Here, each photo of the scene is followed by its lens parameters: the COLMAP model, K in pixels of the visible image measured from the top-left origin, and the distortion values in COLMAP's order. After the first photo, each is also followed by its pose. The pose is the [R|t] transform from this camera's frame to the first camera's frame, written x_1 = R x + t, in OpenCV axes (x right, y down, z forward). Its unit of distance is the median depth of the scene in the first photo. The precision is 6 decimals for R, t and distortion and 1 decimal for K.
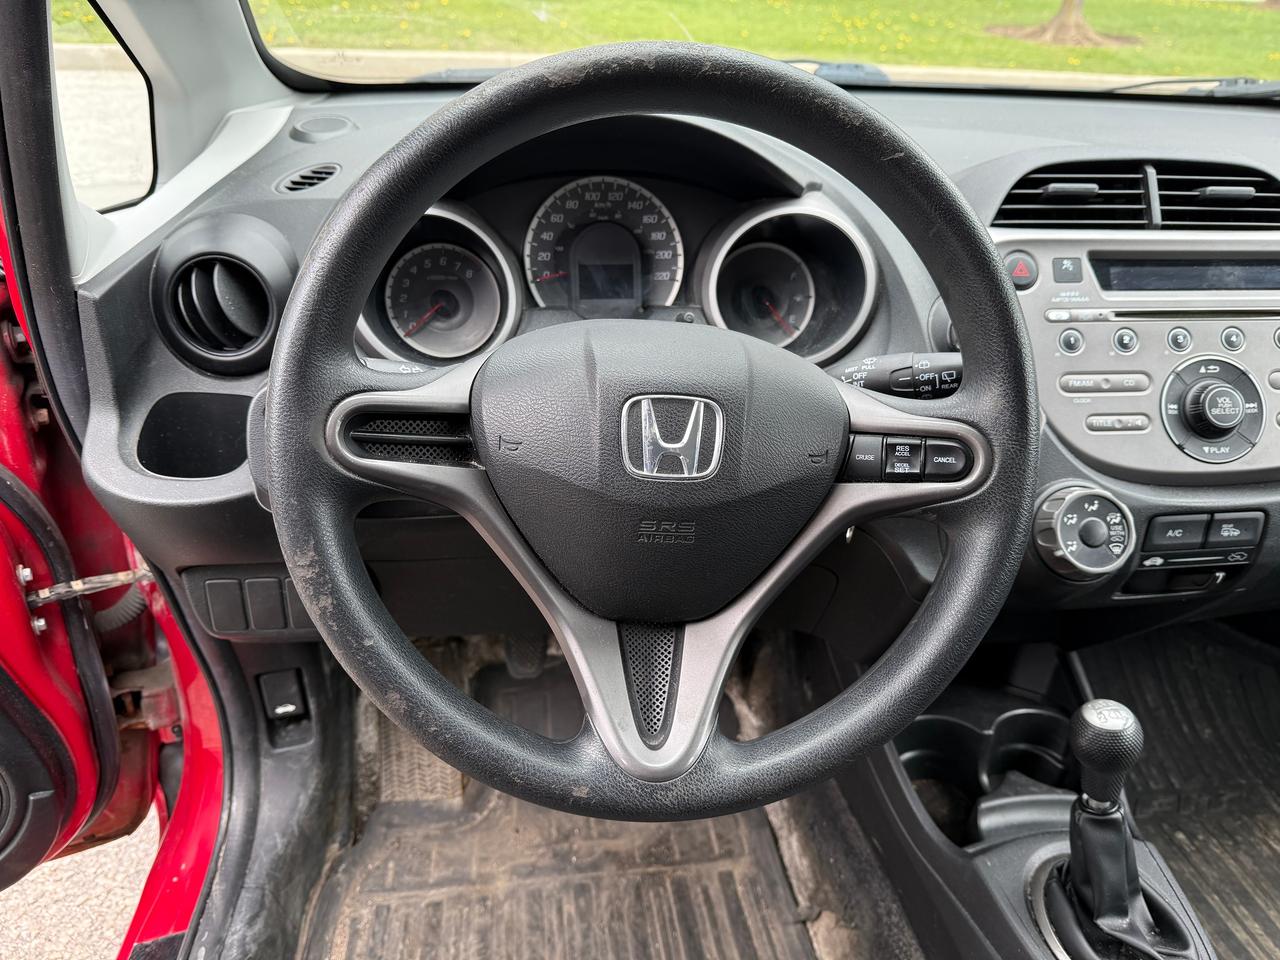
lens RADIAL K [[914.8, 0, 641.9], [0, 914.8, 488.1], [0, 0, 1]] dist [-0.001412, -0.002636]
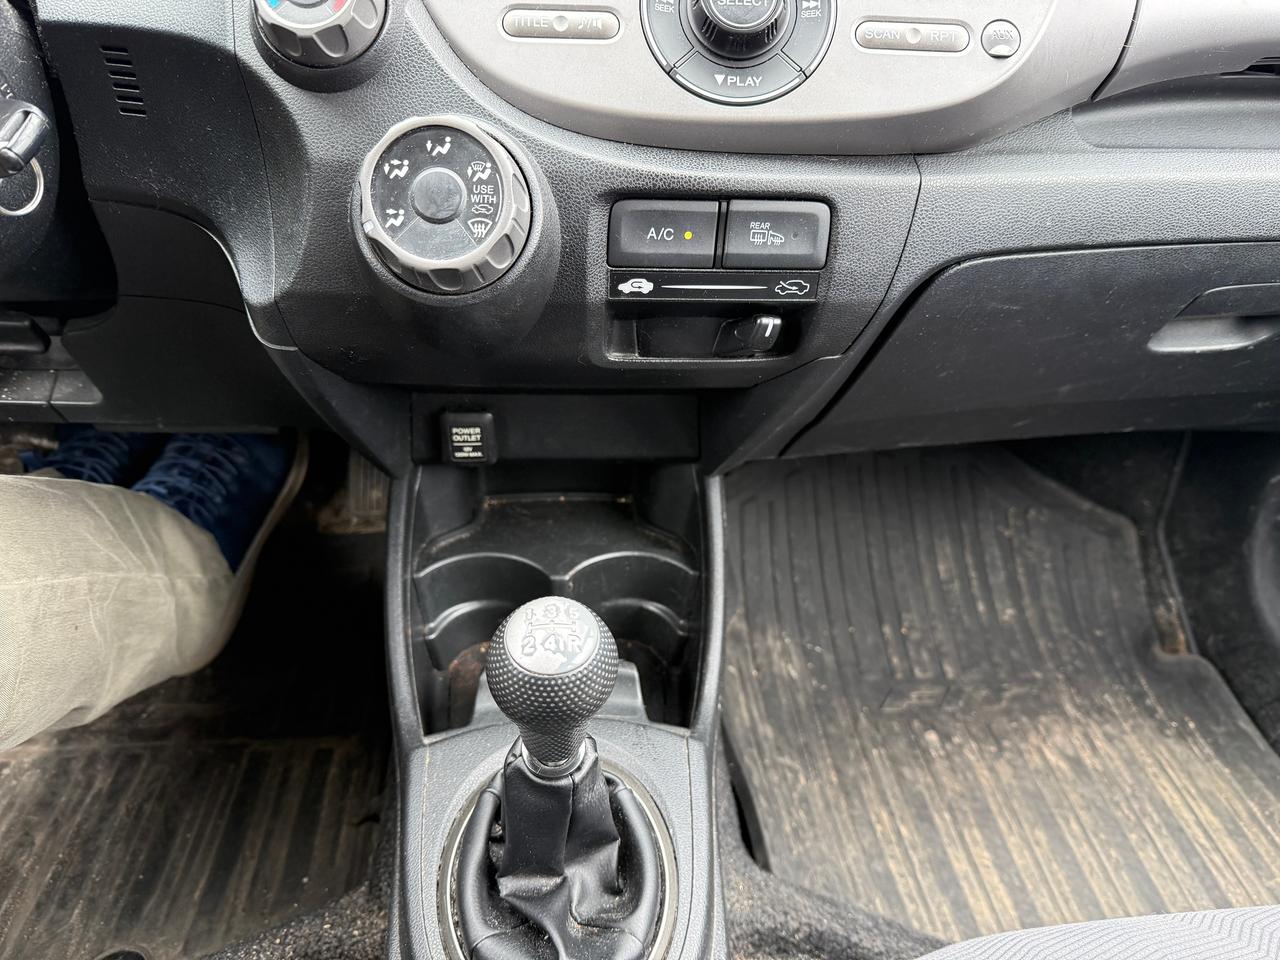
lens RADIAL K [[901.0, 0, 640.0], [0, 901.0, 480.0], [0, 0, 1]] dist [0.136651, -0.296685]
pose [[0.998654, 0.045741, -0.024451, 0.355010], [-0.042567, 0.992162, 0.117483, 0.082878], [0.029634, -0.116284, 0.992774, 0.245363]]
